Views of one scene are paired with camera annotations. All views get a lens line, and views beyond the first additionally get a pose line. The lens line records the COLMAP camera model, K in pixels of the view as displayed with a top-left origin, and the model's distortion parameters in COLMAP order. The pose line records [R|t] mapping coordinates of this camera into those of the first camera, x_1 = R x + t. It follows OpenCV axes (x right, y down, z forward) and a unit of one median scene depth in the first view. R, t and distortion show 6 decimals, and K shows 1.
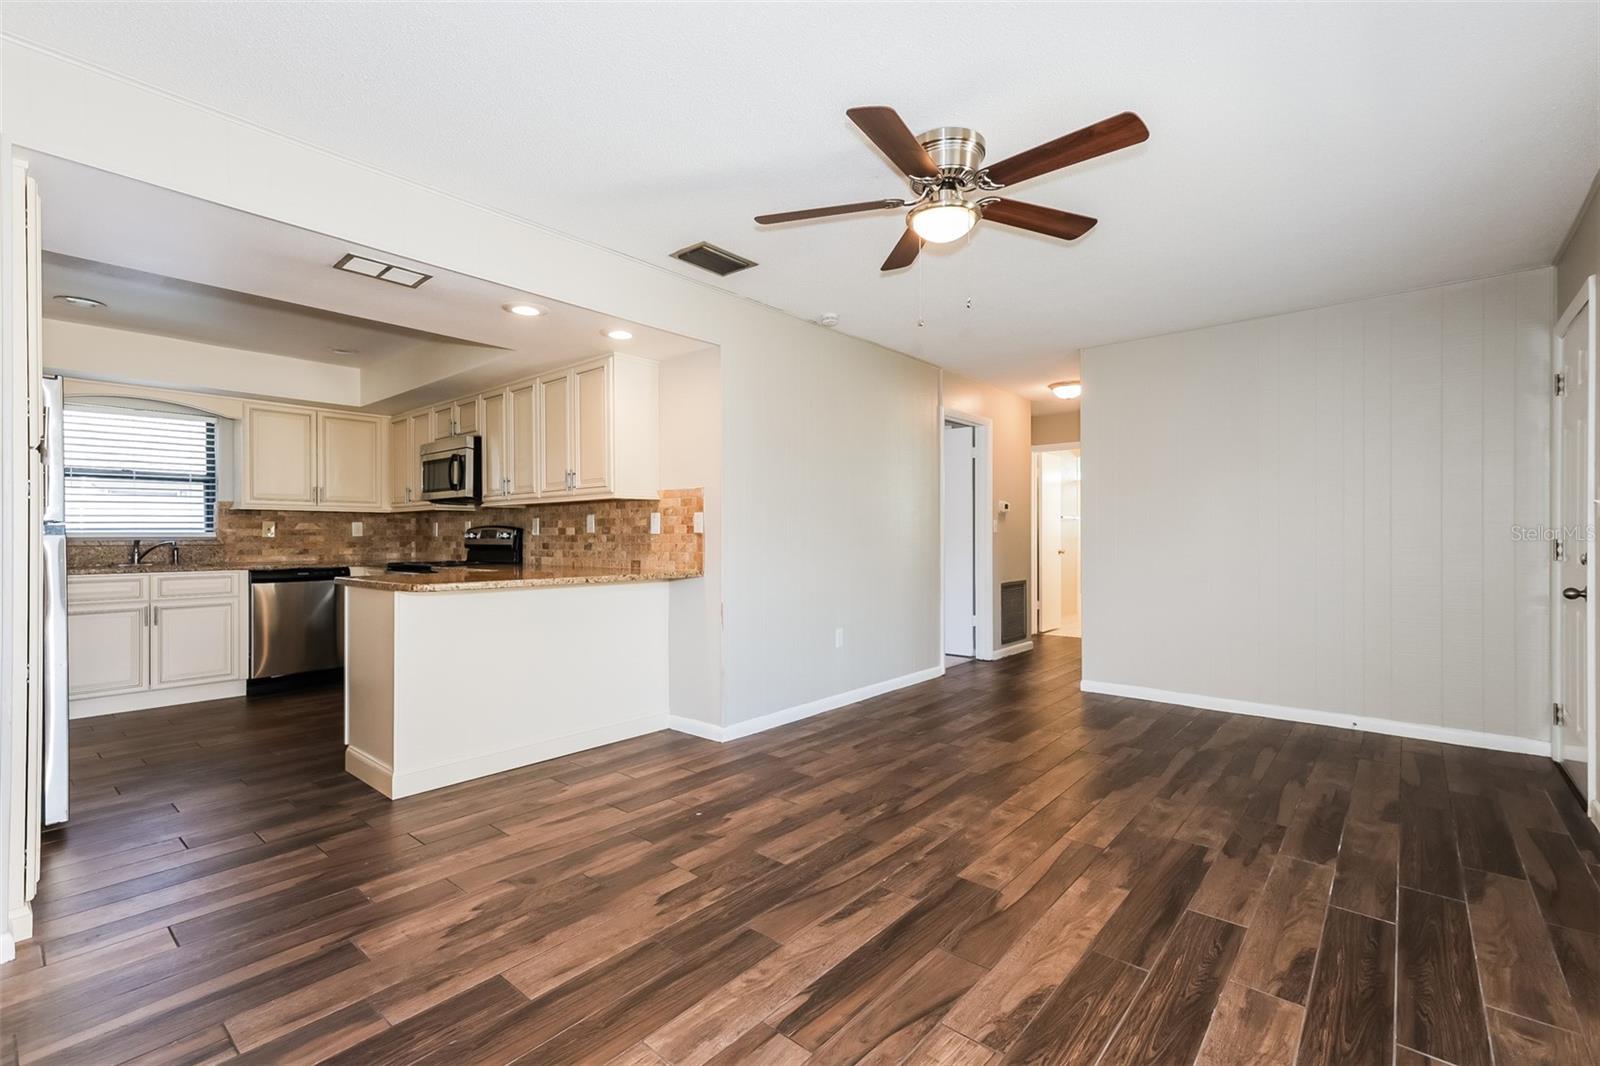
lens RADIAL K [[713.5, 0, 807.4], [0, 713.5, 539.2], [0, 0, 1]] dist [0.011395, 0.000409]
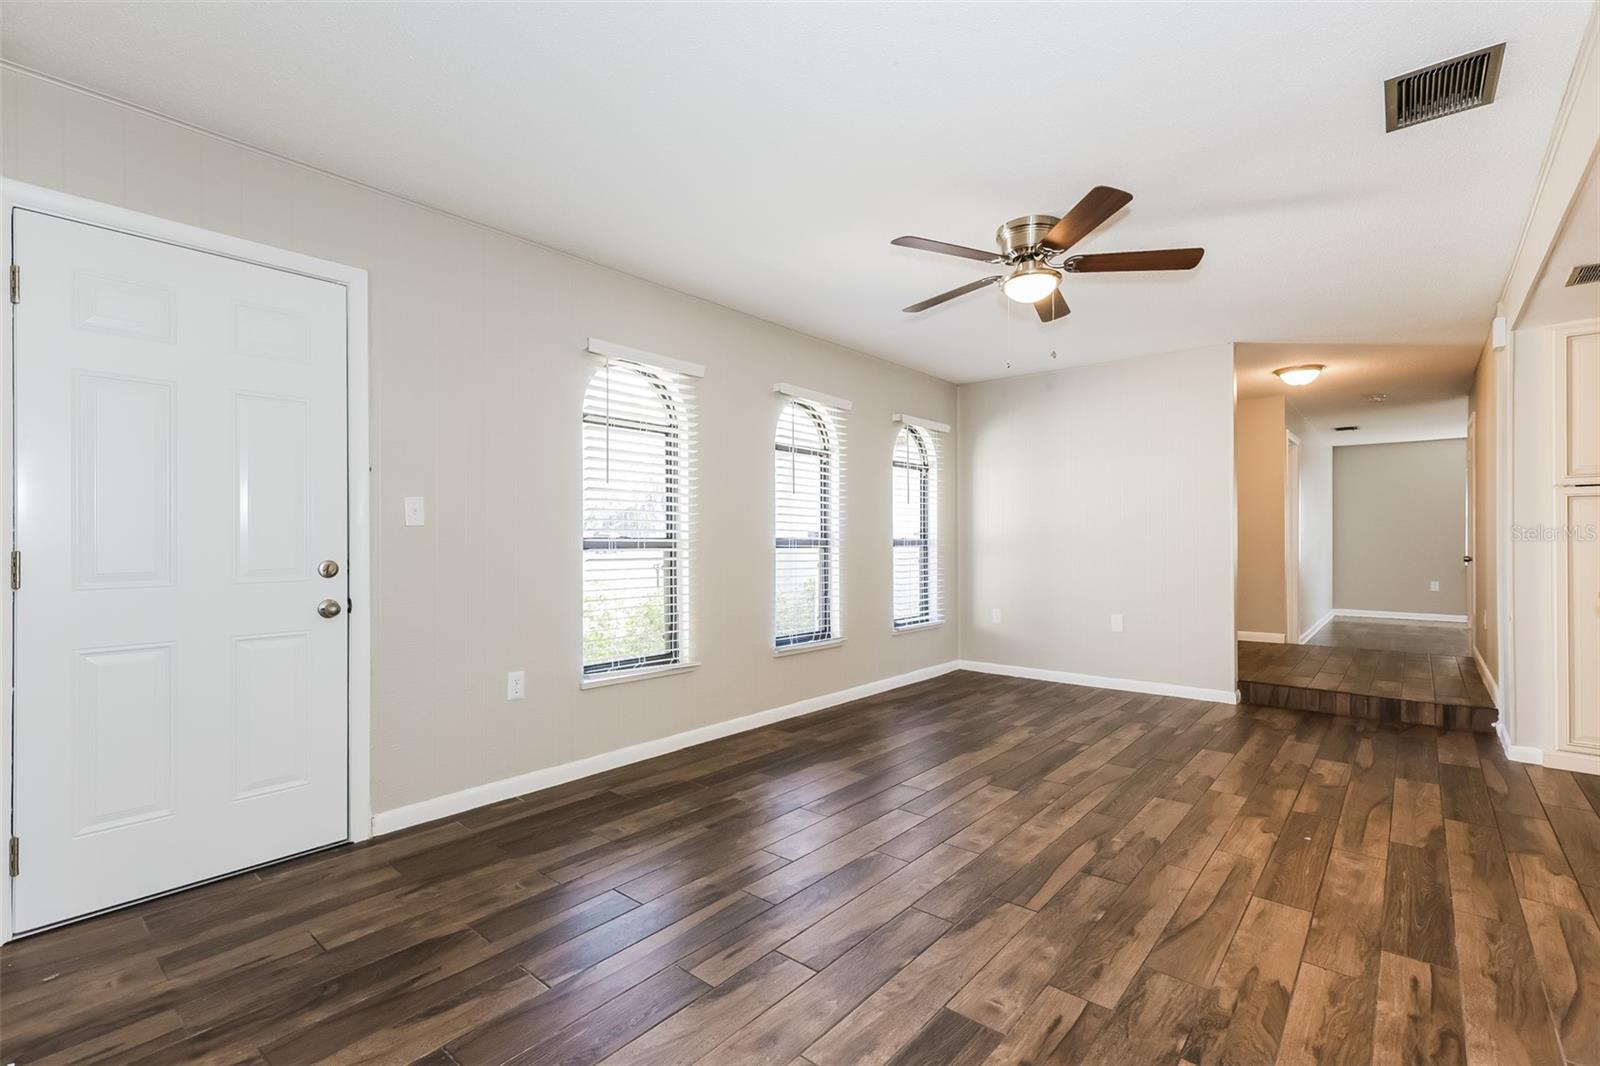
lens RADIAL K [[713.5, 0, 807.4], [0, 713.5, 539.2], [0, 0, 1]] dist [0.011395, 0.000409]
pose [[-0.999972, 0.003906, 0.006337, 0.335108], [0.003933, 0.999983, 0.004255, -0.008842], [-0.006320, 0.004280, -0.999971, 1.315898]]
